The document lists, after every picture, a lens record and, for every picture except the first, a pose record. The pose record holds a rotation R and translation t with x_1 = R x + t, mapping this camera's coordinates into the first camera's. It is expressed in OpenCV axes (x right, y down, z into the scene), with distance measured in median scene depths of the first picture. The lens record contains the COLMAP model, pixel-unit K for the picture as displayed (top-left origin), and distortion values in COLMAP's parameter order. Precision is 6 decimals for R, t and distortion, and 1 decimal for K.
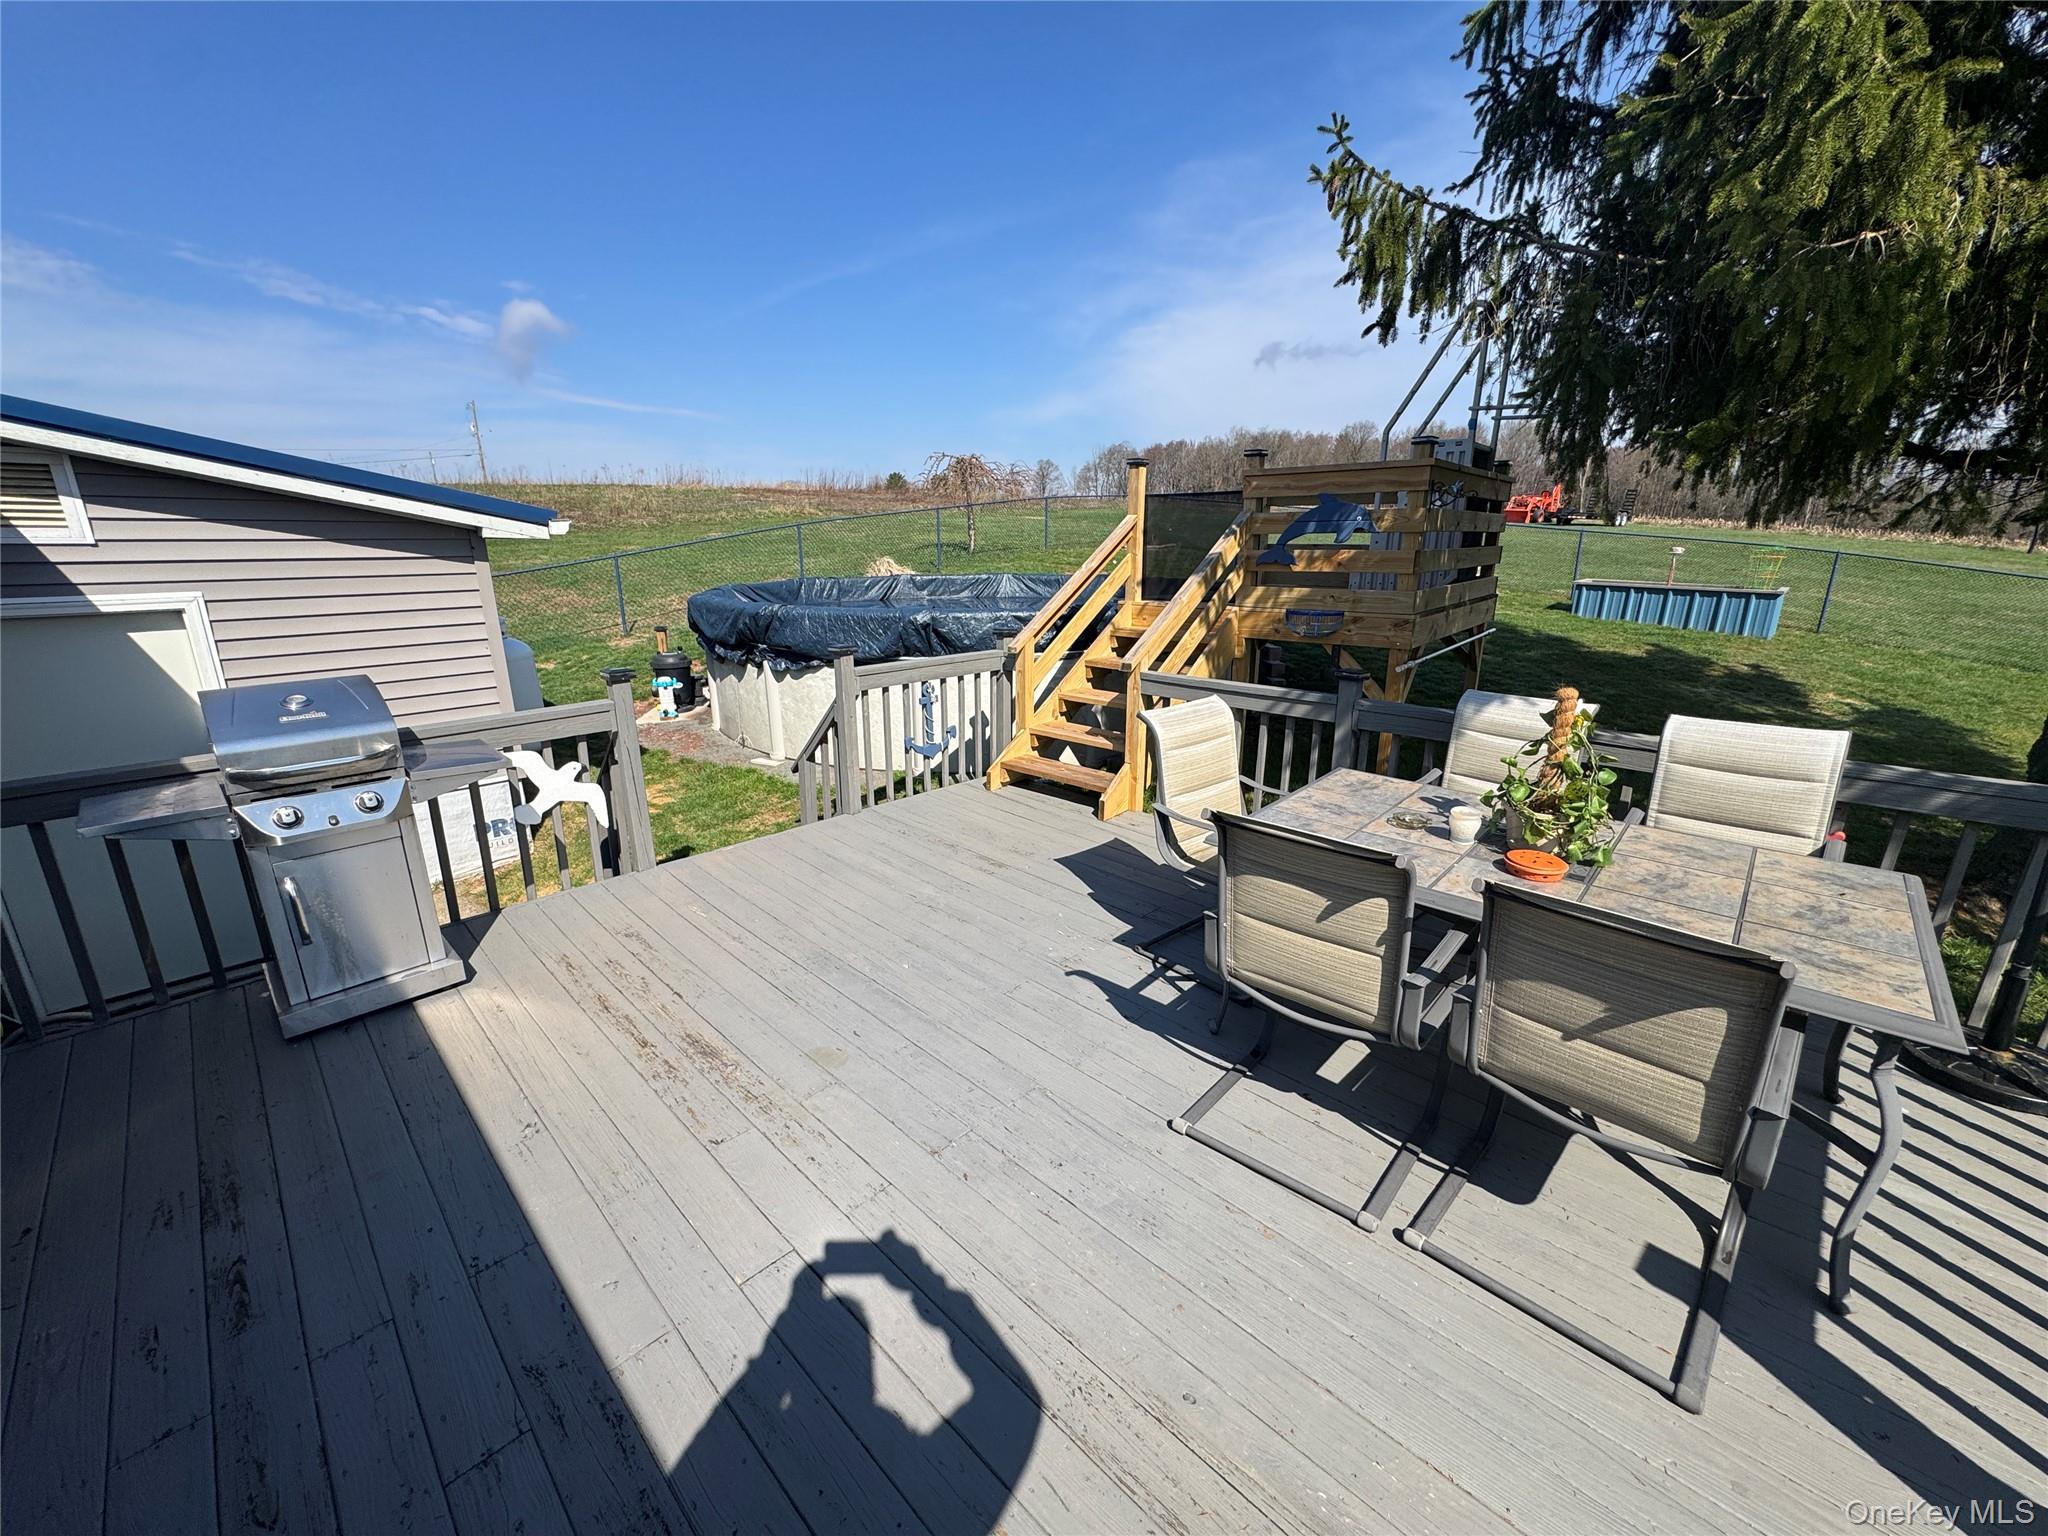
lens RADIAL K [[817.5, 0, 1031.9], [0, 817.5, 760.9], [0, 0, 1]] dist [-0.014163, -0.000070]
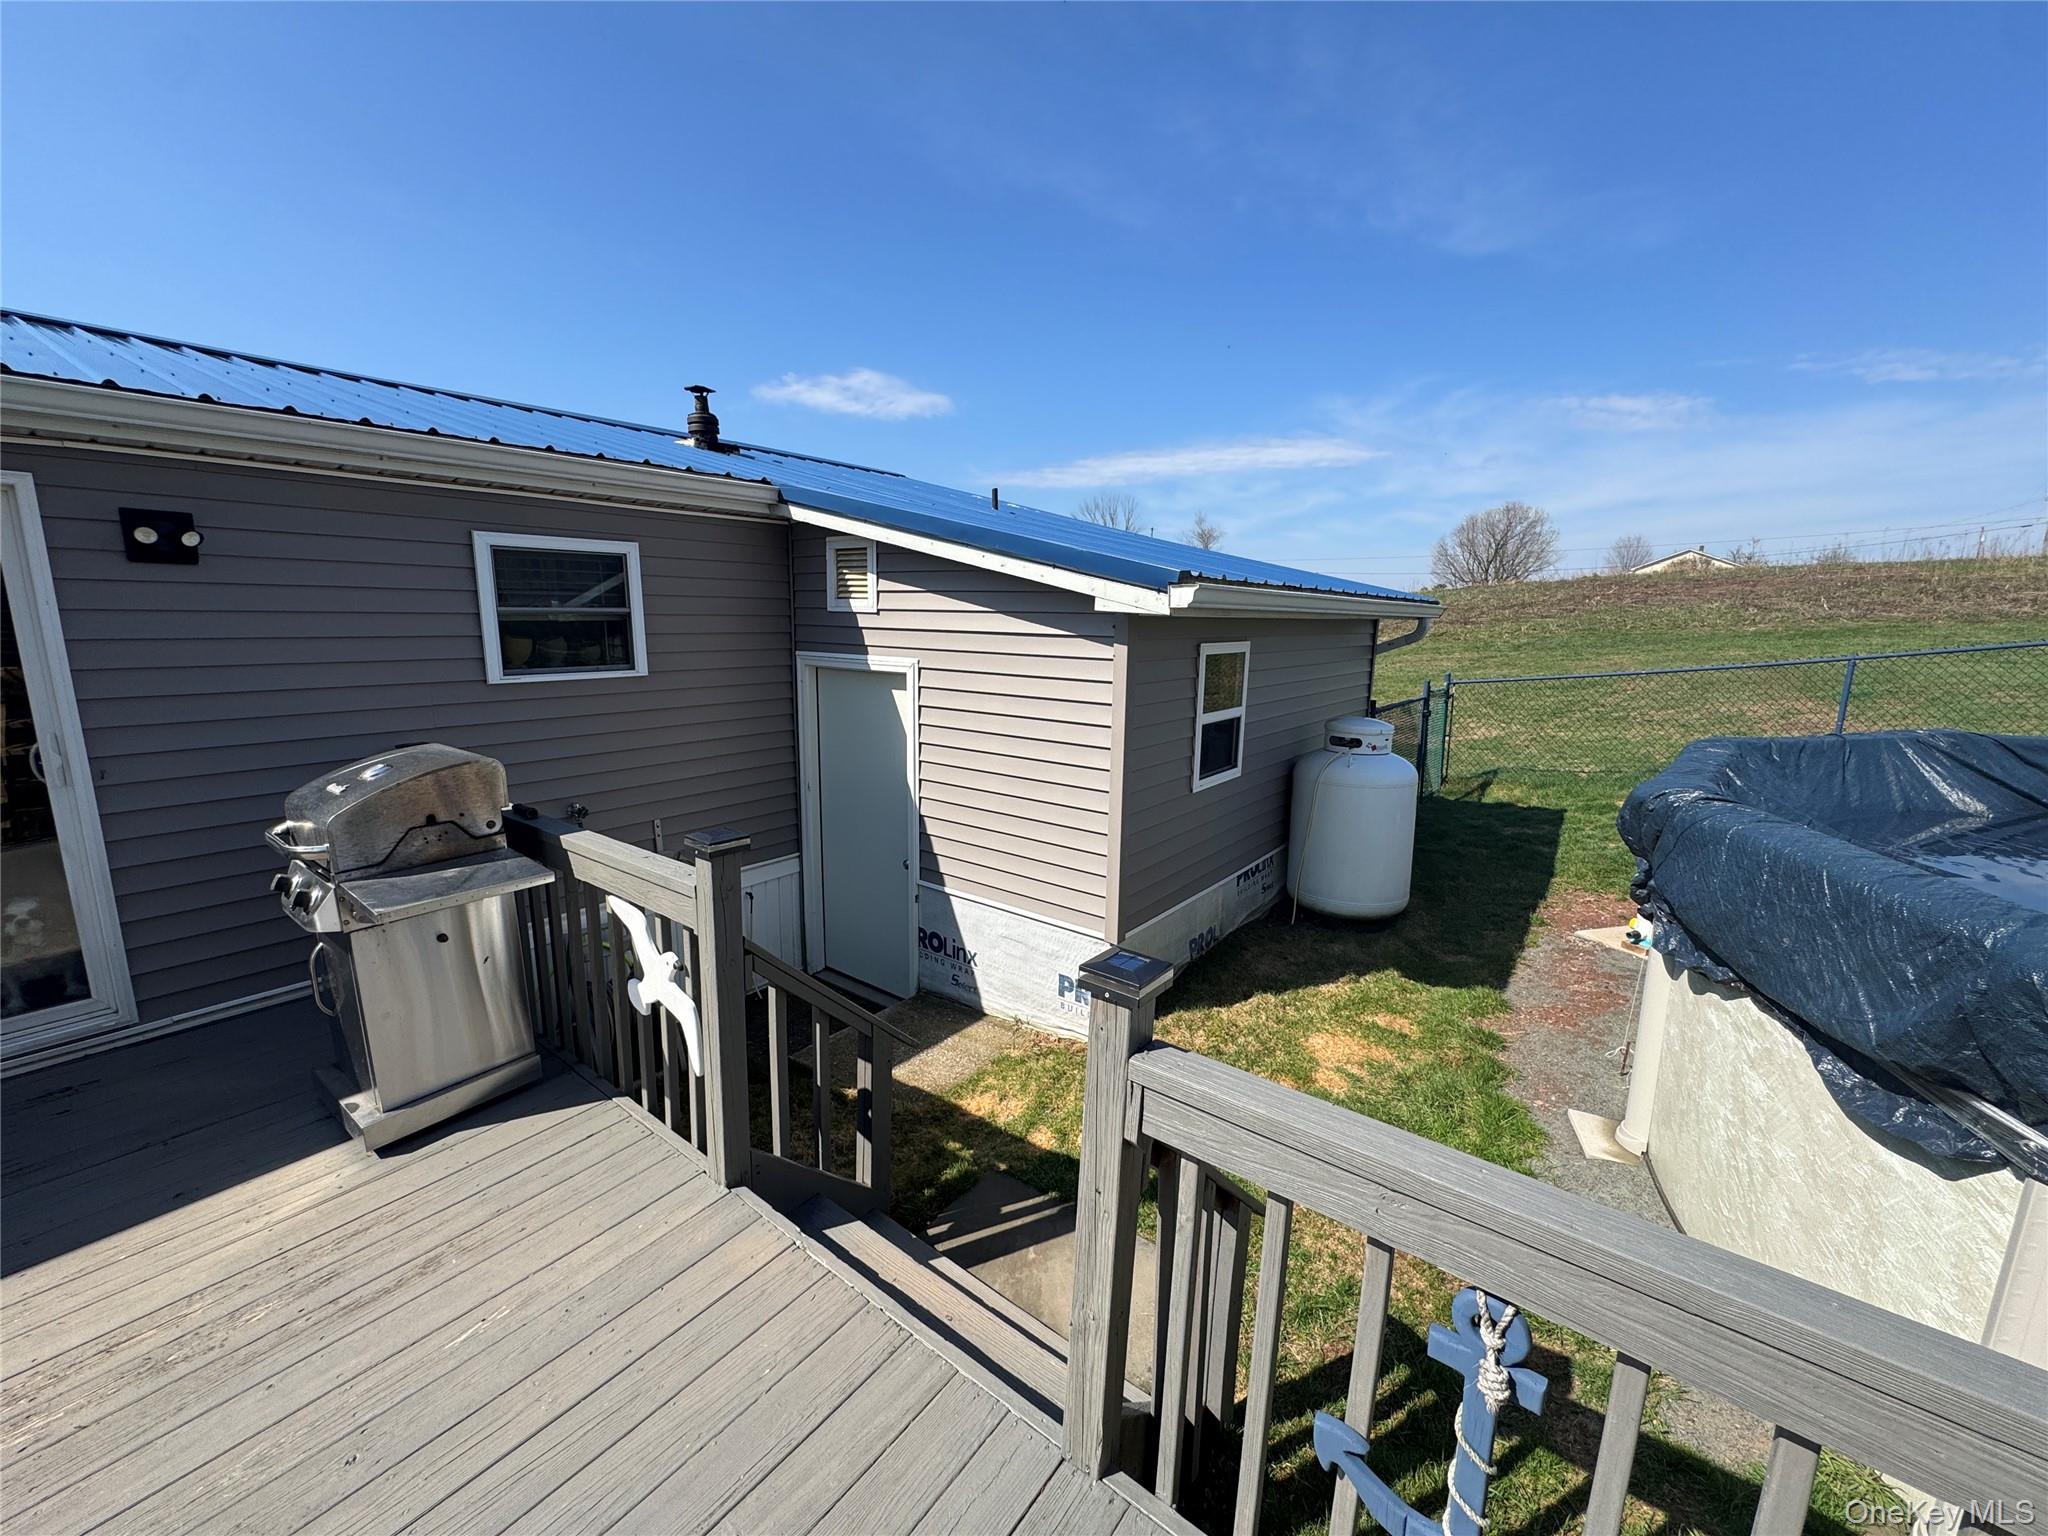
lens RADIAL K [[813.0, 0, 1008.7], [0, 813.0, 759.6], [0, 0, 1]] dist [0.001187, 0.000477]
pose [[0.104431, 0.171222, -0.979682, 0.043486], [-0.278549, 0.950678, 0.136460, -0.263628], [0.954728, 0.258639, 0.146974, 0.993135]]
